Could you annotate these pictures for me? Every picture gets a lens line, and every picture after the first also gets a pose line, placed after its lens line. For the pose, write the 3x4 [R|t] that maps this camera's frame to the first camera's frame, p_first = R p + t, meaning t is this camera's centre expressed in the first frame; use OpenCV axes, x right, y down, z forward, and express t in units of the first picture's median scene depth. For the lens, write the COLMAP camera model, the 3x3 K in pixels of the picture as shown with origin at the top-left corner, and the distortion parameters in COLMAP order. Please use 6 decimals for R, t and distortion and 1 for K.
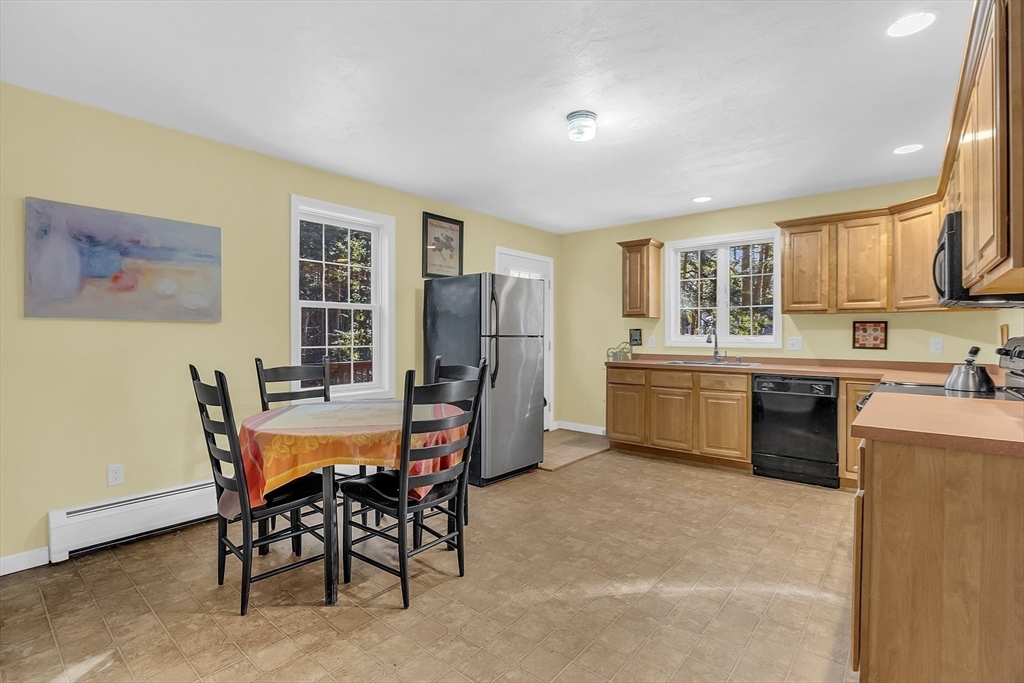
lens RADIAL K [[483.9, 0, 510.0], [0, 483.9, 337.7], [0, 0, 1]] dist [-0.008710, -0.000014]
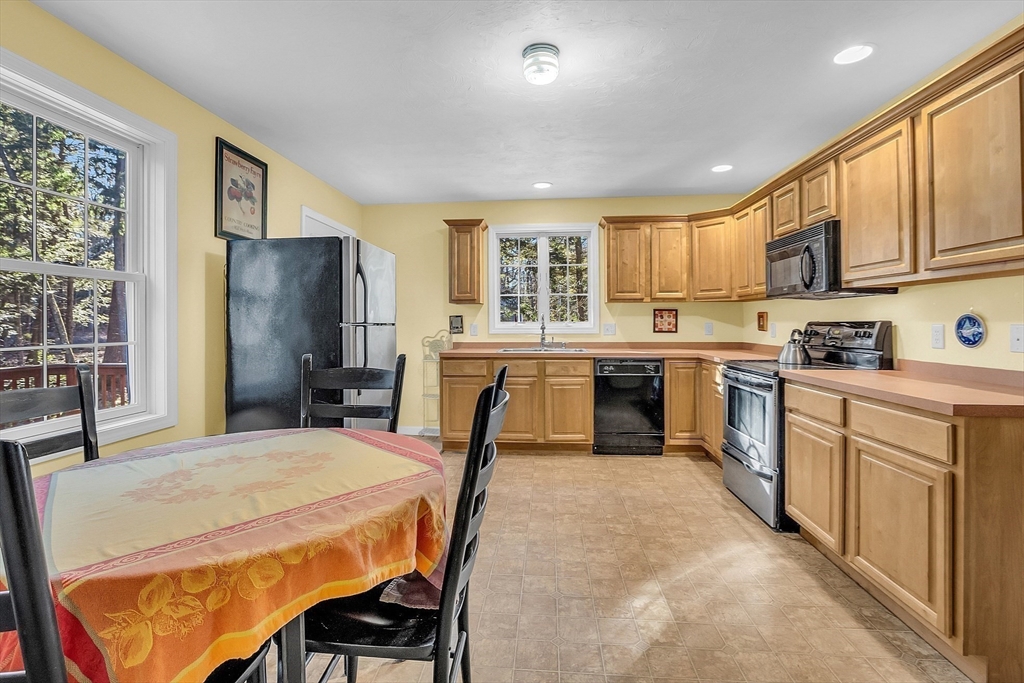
lens RADIAL K [[473.5, 0, 510.8], [0, 473.5, 321.3], [0, 0, 1]] dist [-0.019755, 0.000905]
pose [[0.815644, -0.004444, 0.578537, -0.236549], [0.009784, 0.999933, -0.006112, -0.001158], [-0.578471, 0.010645, 0.815633, 0.263046]]
